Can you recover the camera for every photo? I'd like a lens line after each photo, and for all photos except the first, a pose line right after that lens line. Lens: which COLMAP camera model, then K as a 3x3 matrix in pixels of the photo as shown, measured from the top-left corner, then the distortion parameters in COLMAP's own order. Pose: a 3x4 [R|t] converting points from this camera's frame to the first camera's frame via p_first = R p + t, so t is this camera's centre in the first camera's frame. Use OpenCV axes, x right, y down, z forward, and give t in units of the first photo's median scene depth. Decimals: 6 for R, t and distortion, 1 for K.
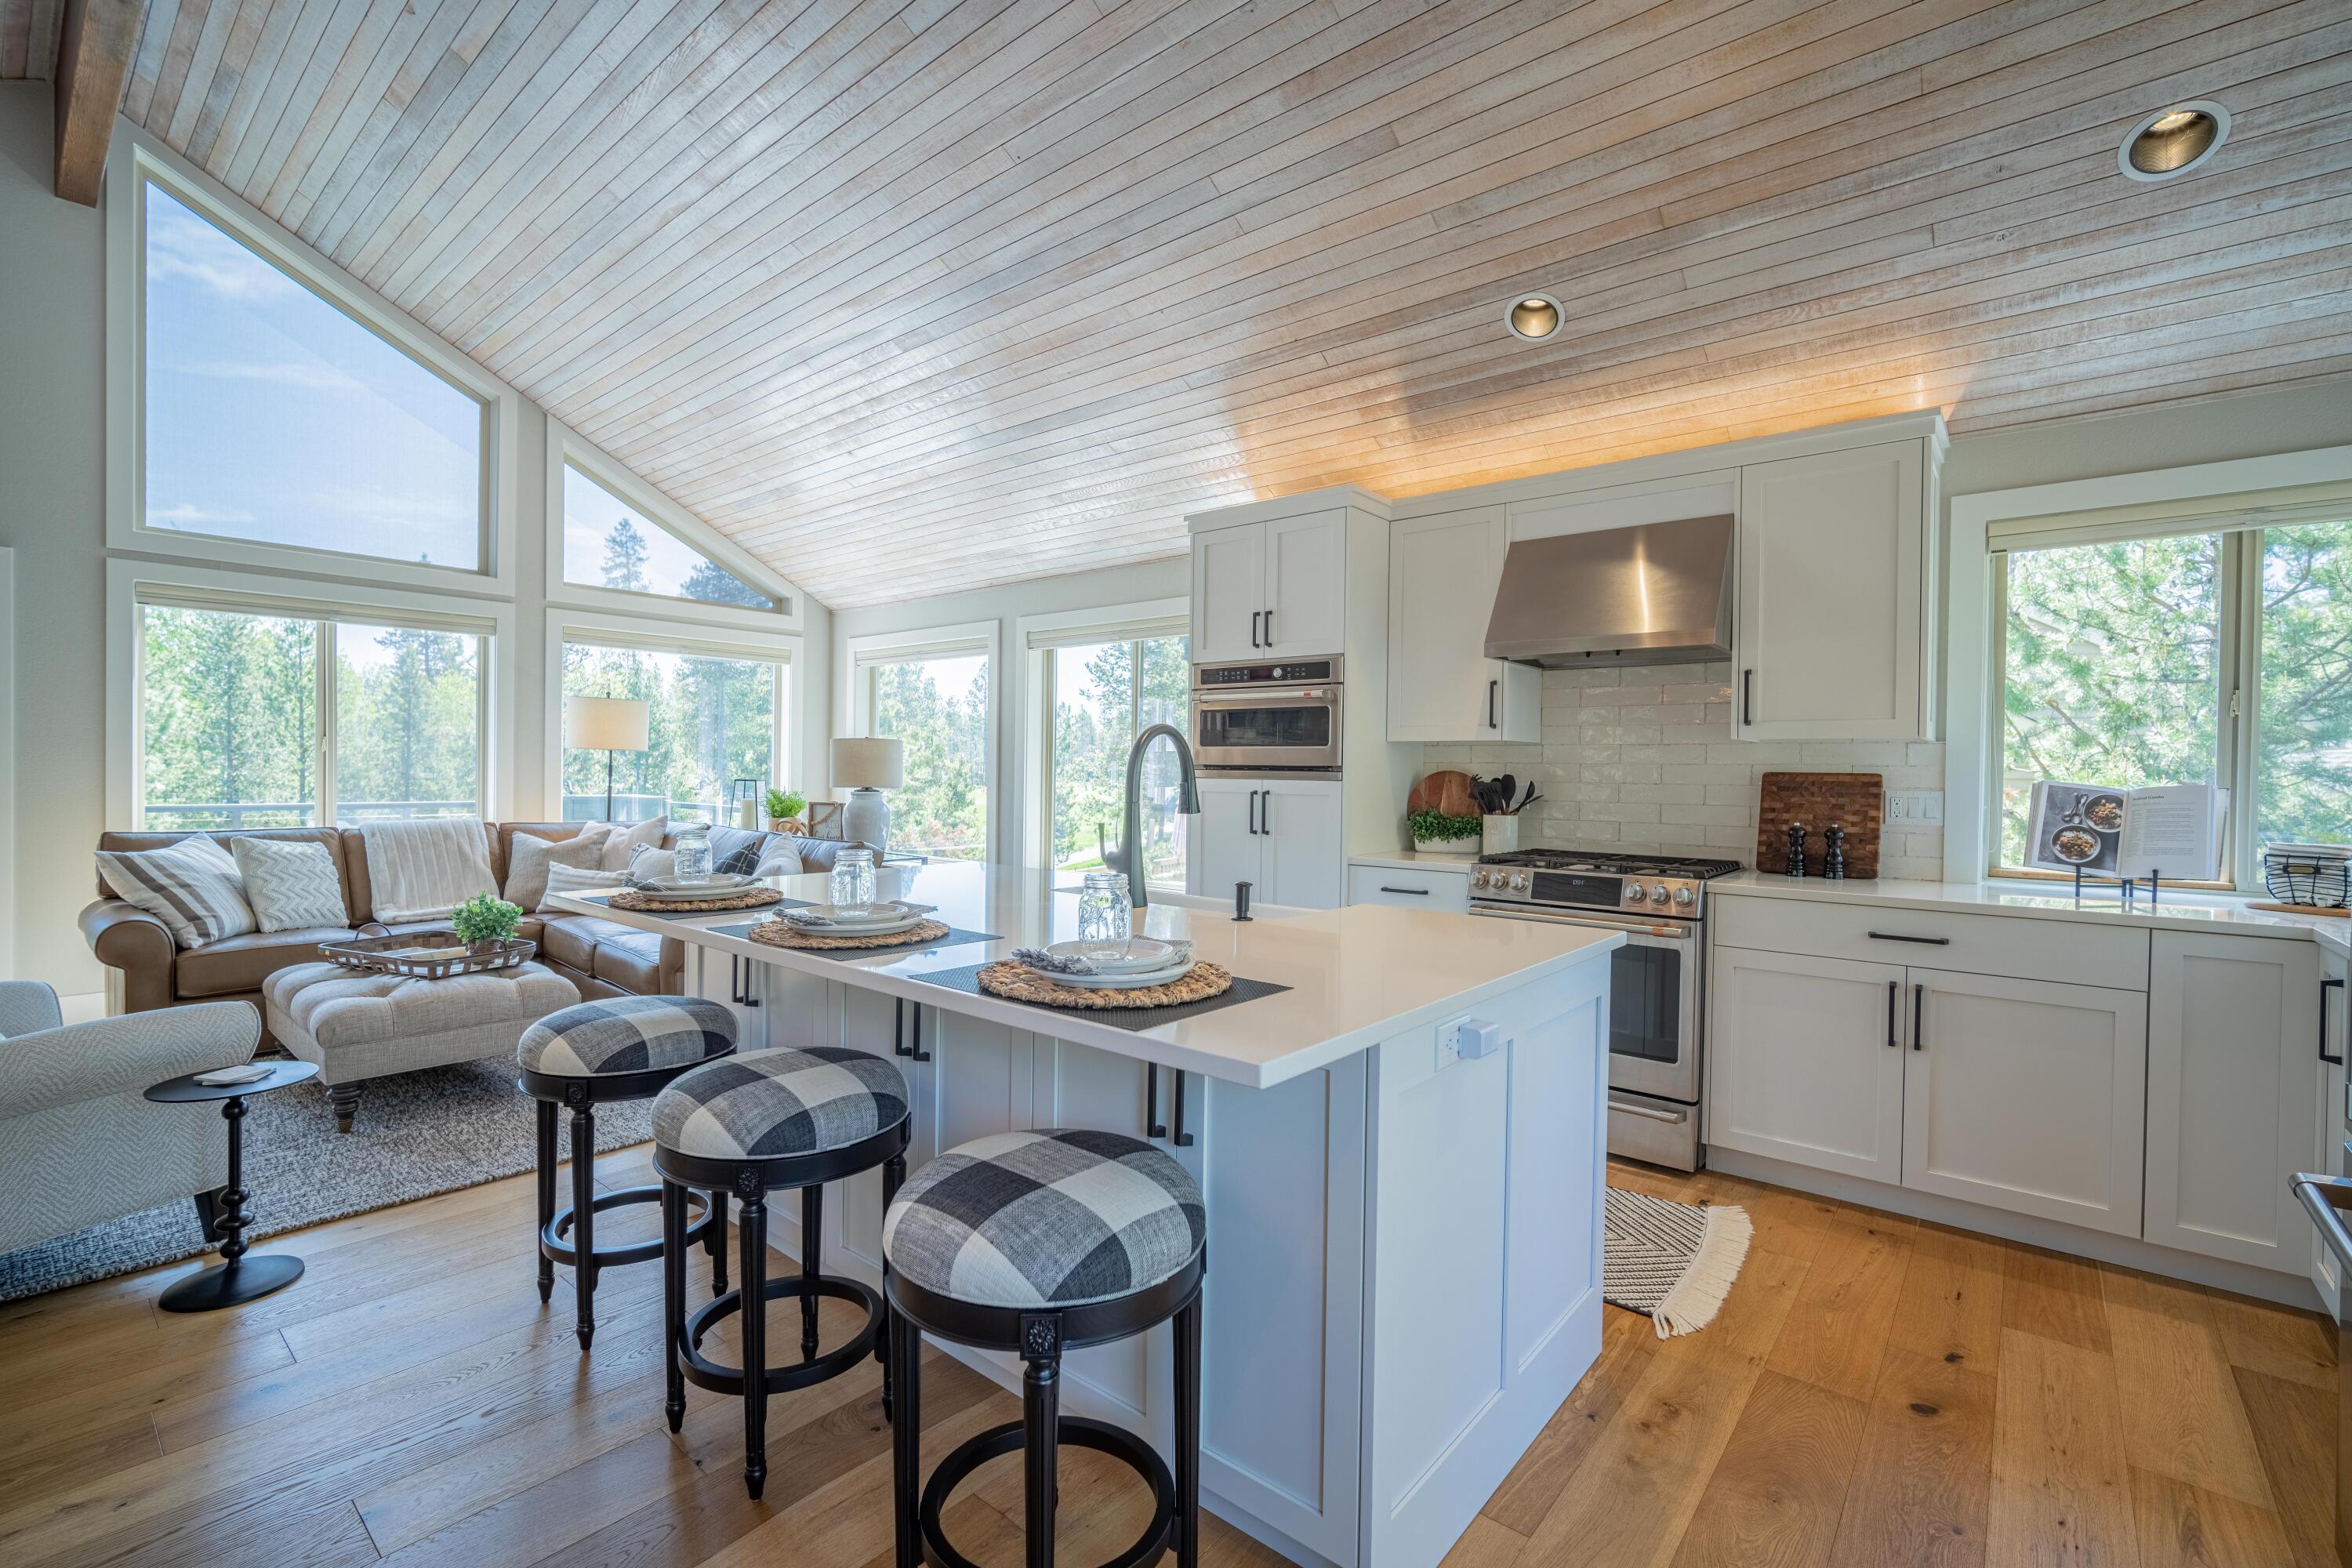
lens RADIAL K [[1034.9, 0, 1148.1], [0, 1034.9, 790.8], [0, 0, 1]] dist [-0.010936, 0.003531]
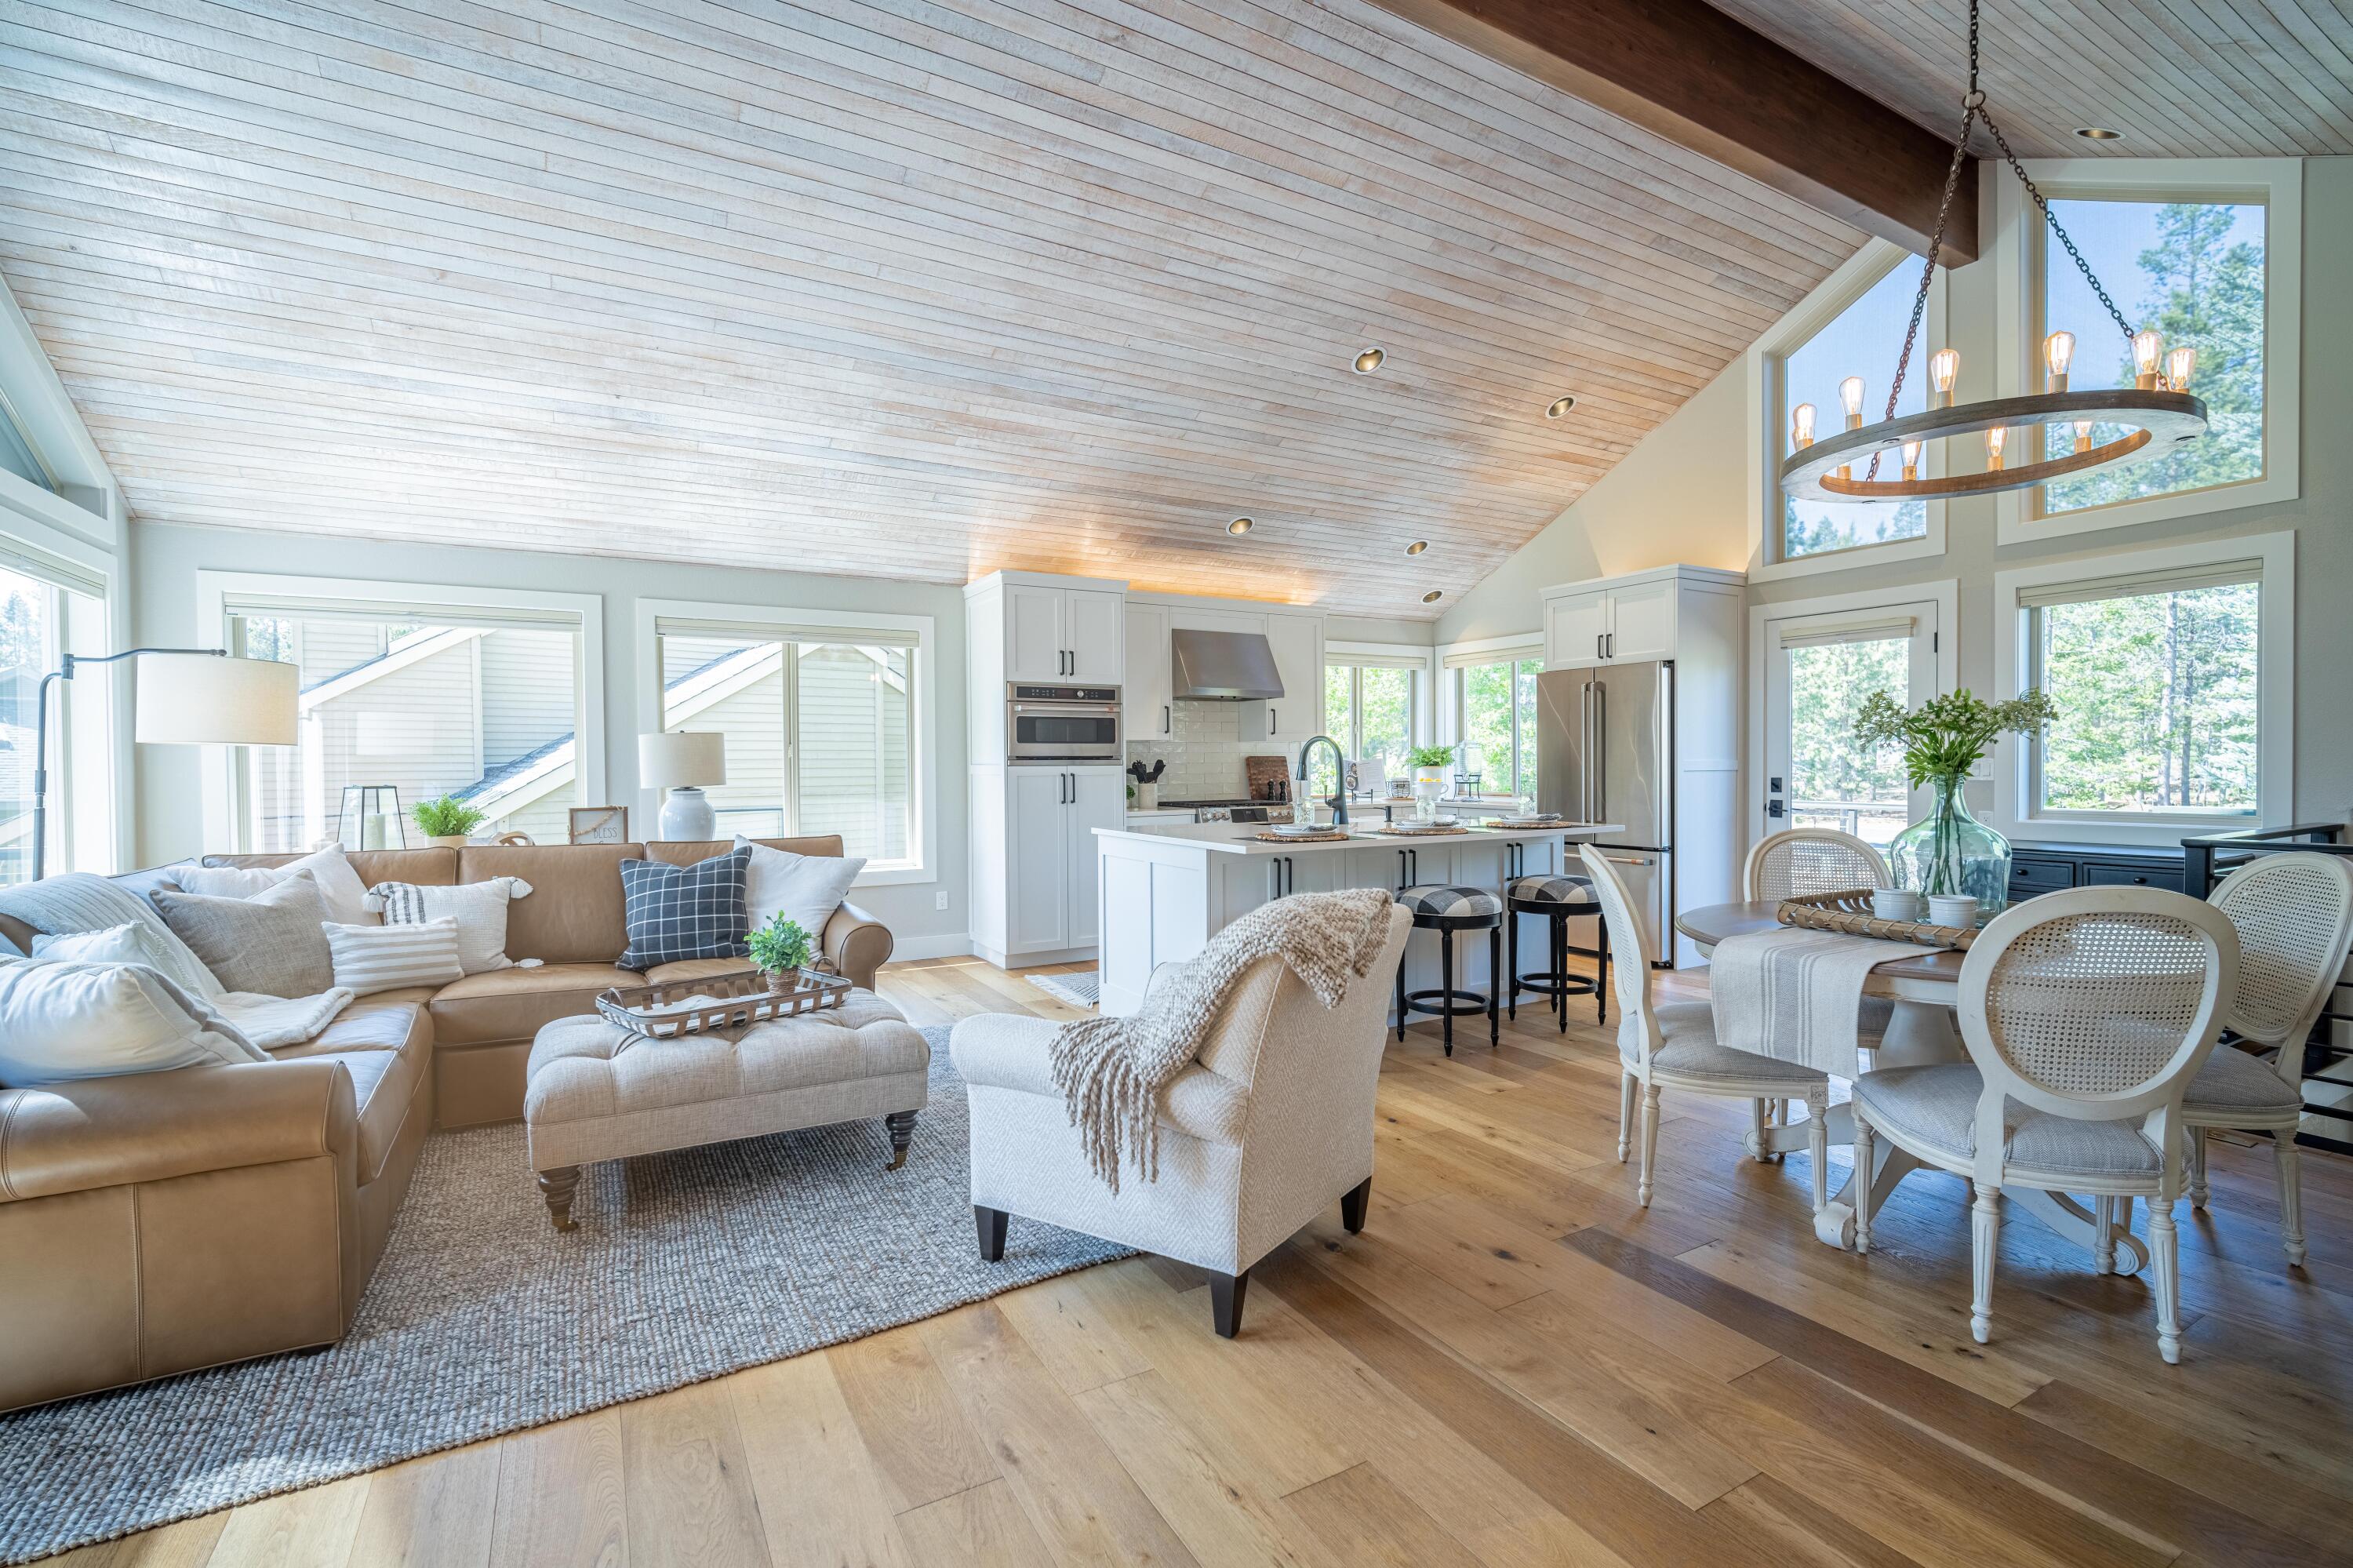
lens RADIAL K [[1035.4, 0, 1169.0], [0, 1035.4, 787.2], [0, 0, 1]] dist [-0.010936, 0.003531]
pose [[0.345029, -0.040653, 0.937711, -1.368807], [0.032134, 0.998988, 0.031485, -0.024720], [-0.938042, 0.019269, 0.345986, 0.403483]]
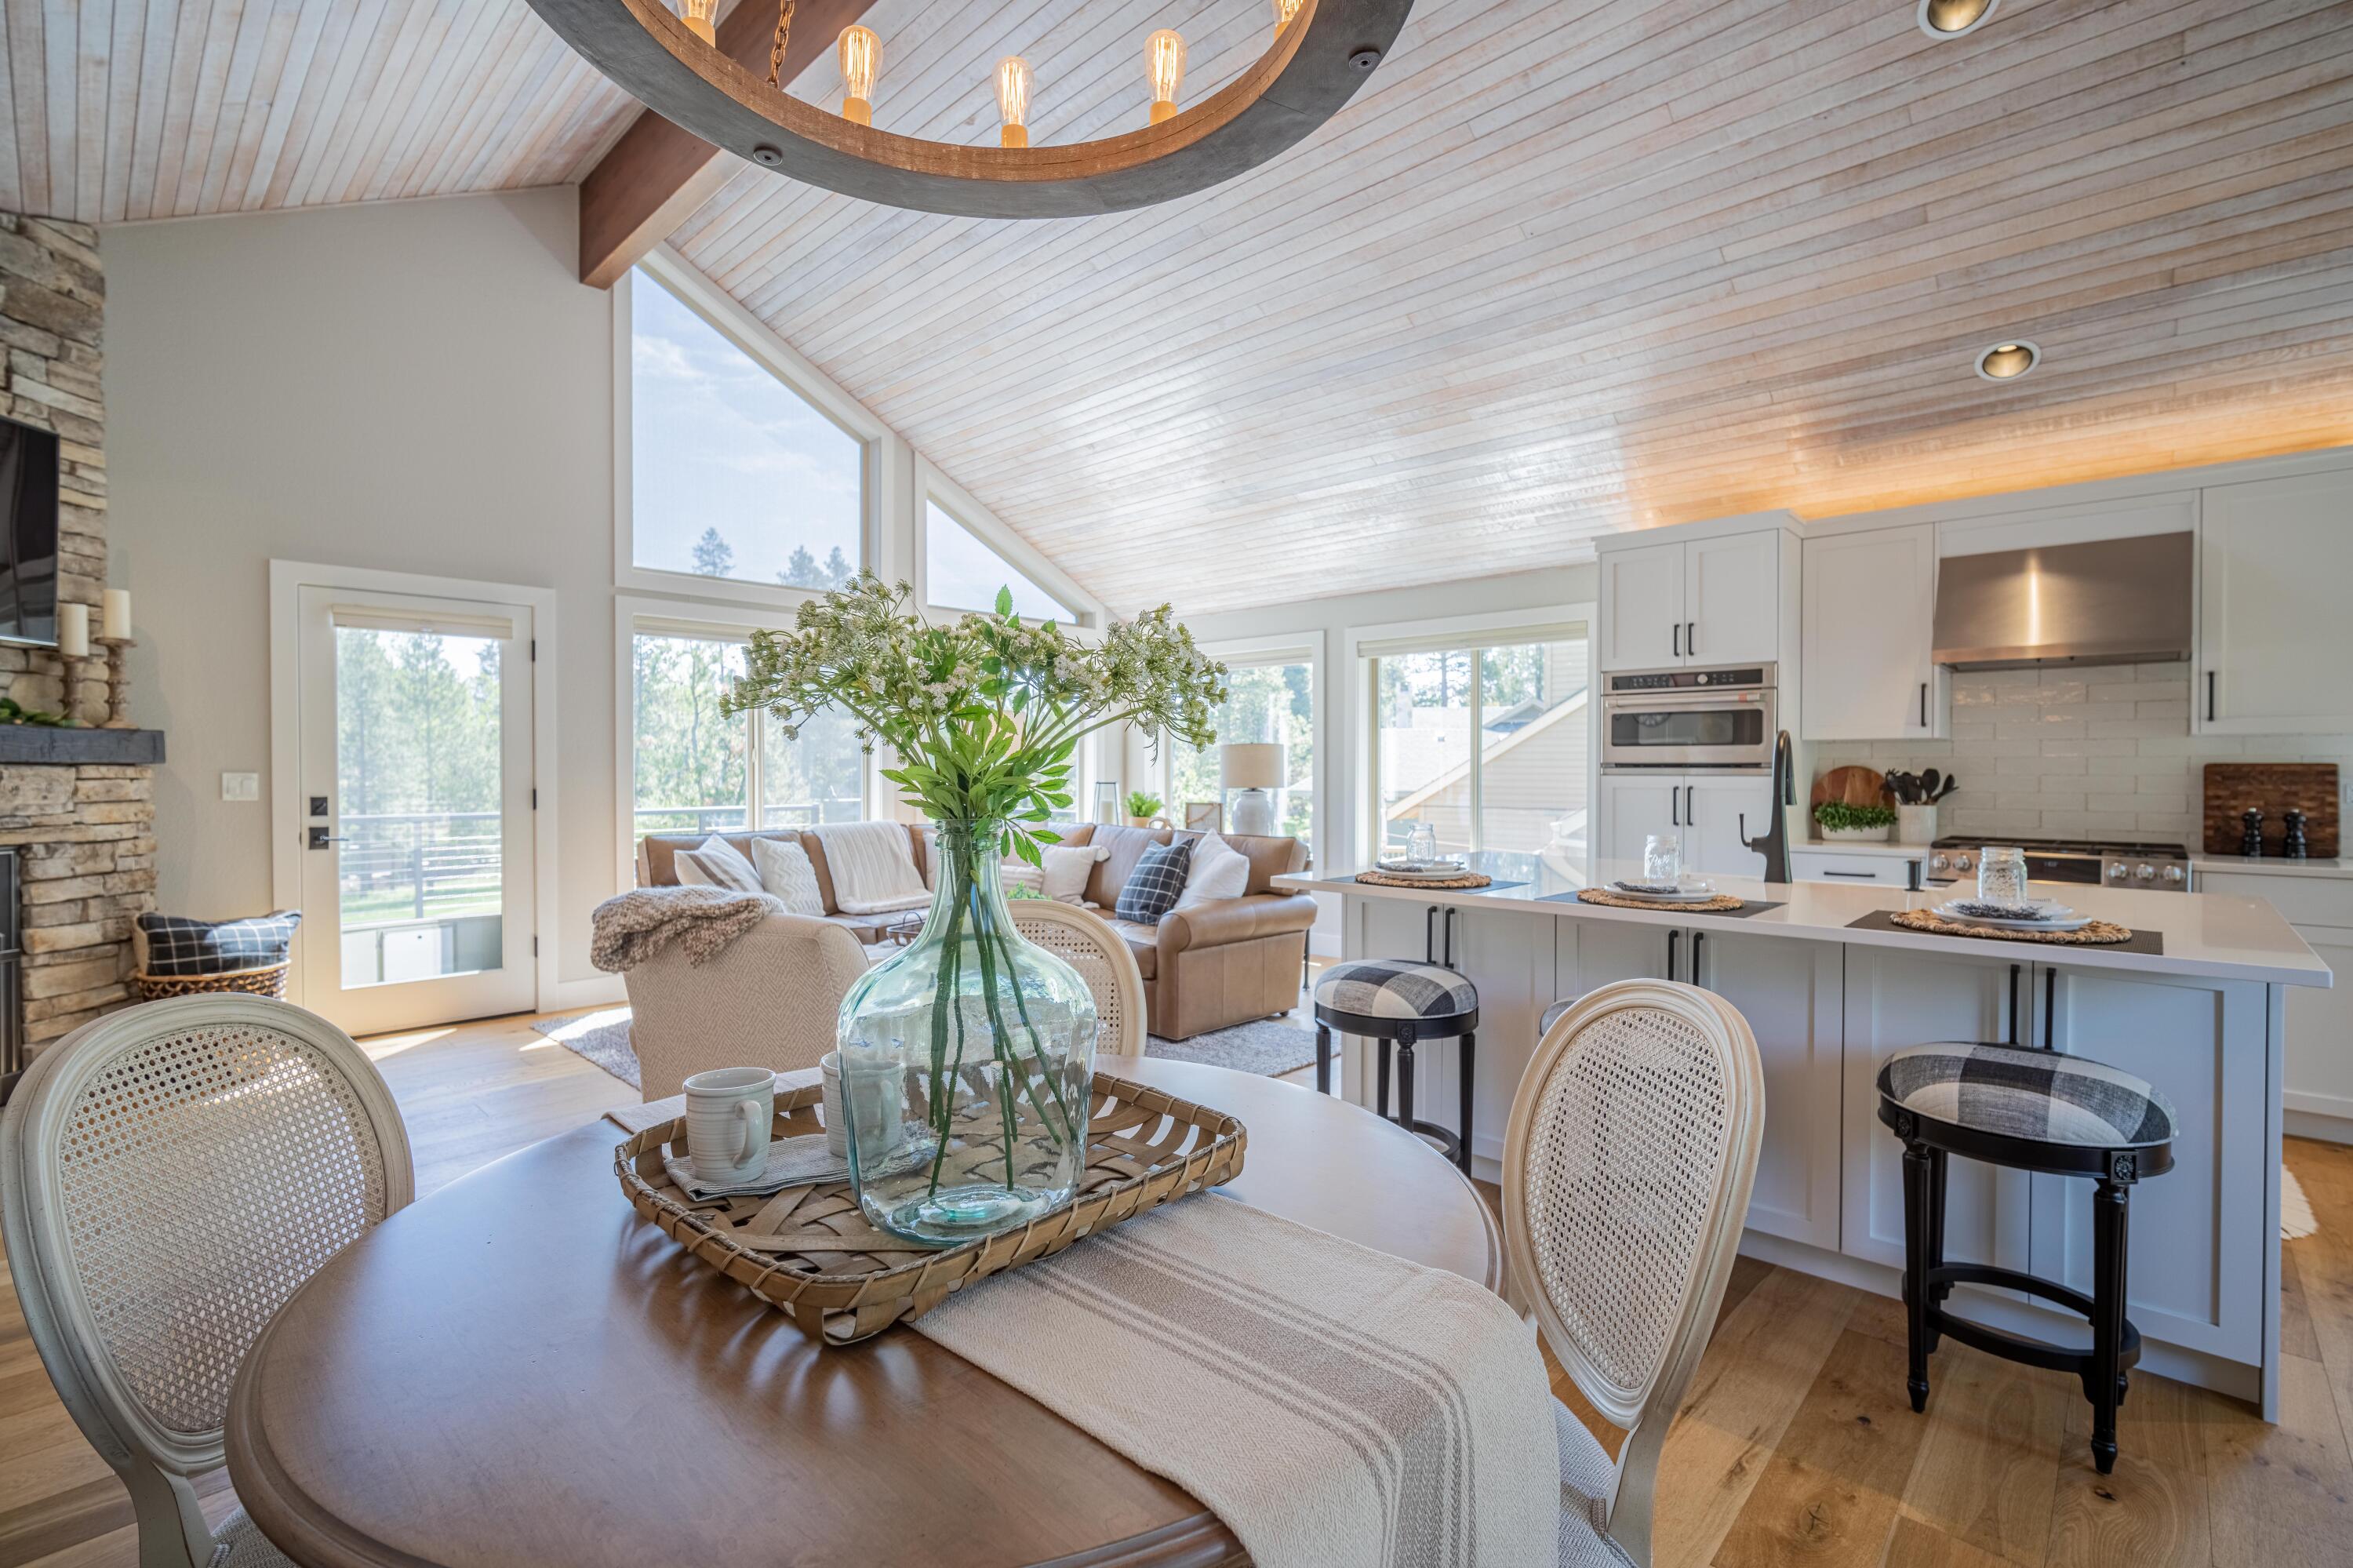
lens RADIAL K [[1035.4, 0, 1177.9], [0, 1035.4, 781.2], [0, 0, 1]] dist [-0.010936, 0.003531]
pose [[0.998625, -0.011936, -0.051047, -0.419540], [0.011496, 0.999894, -0.008917, -0.001472], [0.051148, 0.008318, 0.998656, -0.142223]]
